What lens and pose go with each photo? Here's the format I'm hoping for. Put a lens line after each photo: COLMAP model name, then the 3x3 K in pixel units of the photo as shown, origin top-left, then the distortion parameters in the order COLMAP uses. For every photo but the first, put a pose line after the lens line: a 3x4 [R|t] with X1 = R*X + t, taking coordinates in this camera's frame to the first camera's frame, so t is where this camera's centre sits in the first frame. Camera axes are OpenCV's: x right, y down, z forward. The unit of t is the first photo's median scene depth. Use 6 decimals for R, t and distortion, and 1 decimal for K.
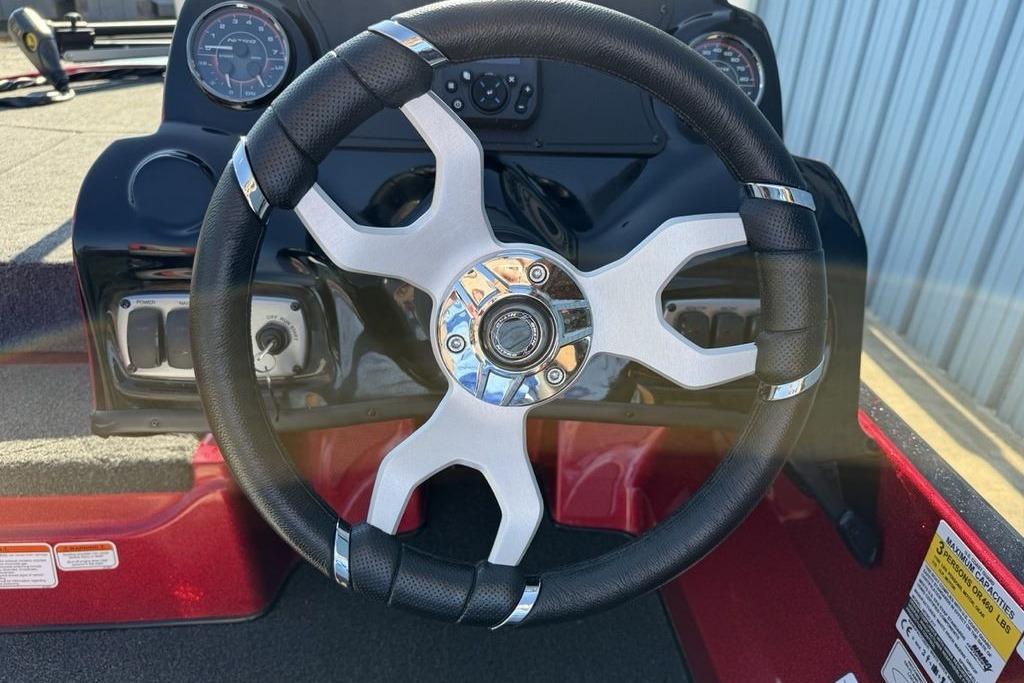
lens RADIAL K [[765.3, 0, 508.0], [0, 765.3, 343.4], [0, 0, 1]] dist [0.010961, 0.002357]
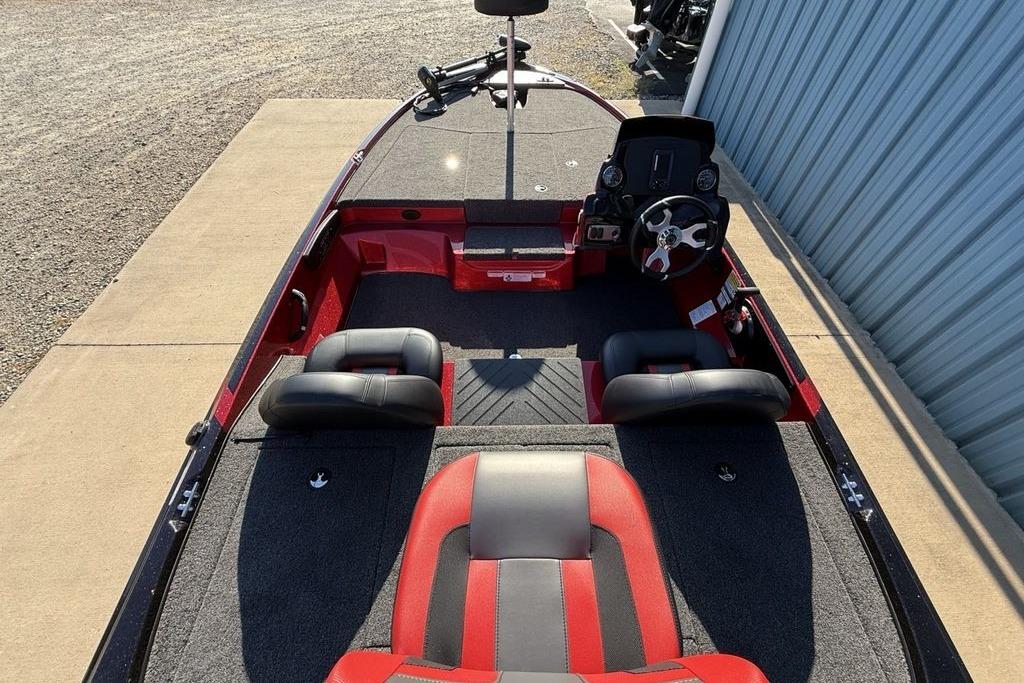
lens RADIAL K [[413.8, 0, 512.3], [0, 413.8, 343.5], [0, 0, 1]] dist [-0.001173, -0.000077]
pose [[0.996750, 0.042174, -0.068630, -0.715519], [-0.014171, 0.930507, 0.366001, -0.309509], [0.079297, -0.363839, 0.928080, -1.883889]]
